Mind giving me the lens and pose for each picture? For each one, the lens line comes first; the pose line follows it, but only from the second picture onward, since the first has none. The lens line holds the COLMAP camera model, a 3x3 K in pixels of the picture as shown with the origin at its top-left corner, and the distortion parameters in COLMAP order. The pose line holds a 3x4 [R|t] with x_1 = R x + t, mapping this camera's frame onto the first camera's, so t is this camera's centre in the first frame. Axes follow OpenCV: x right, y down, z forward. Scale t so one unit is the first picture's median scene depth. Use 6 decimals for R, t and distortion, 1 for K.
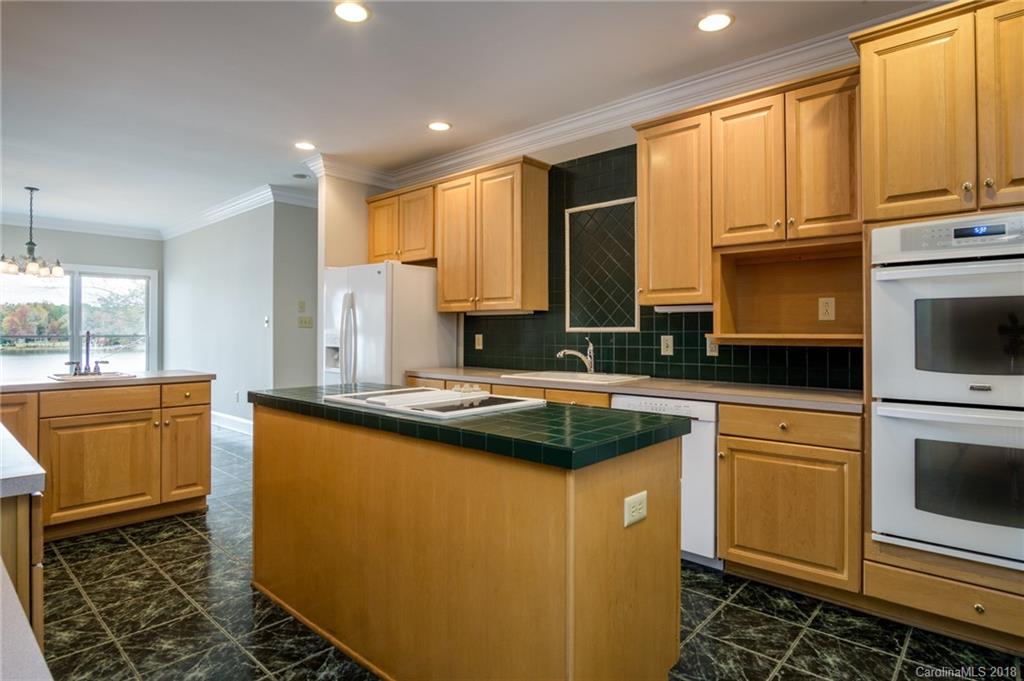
lens RADIAL K [[559.8, 0, 512.4], [0, 559.8, 310.1], [0, 0, 1]] dist [-0.001742, -0.000106]
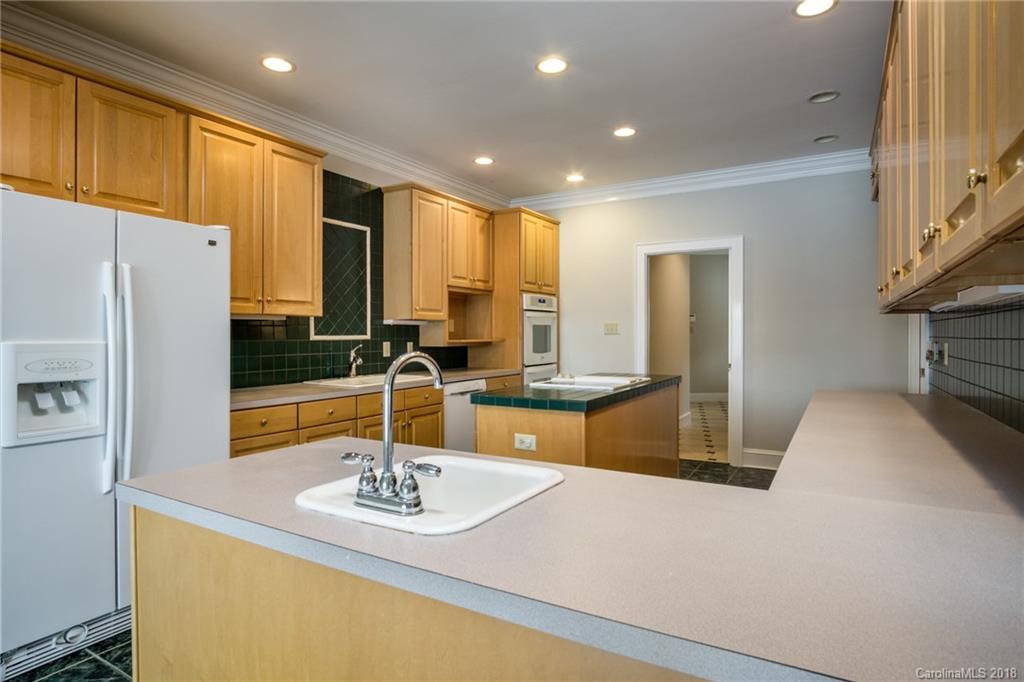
lens RADIAL K [[553.0, 0, 512.7], [0, 553.0, 337.3], [0, 0, 1]] dist [-0.001041, -0.000143]
pose [[-0.185708, 0.001562, 0.982604, -1.064769], [-0.027925, 0.999586, -0.006866, 0.035586], [-0.982208, -0.028714, -0.185587, 0.959013]]
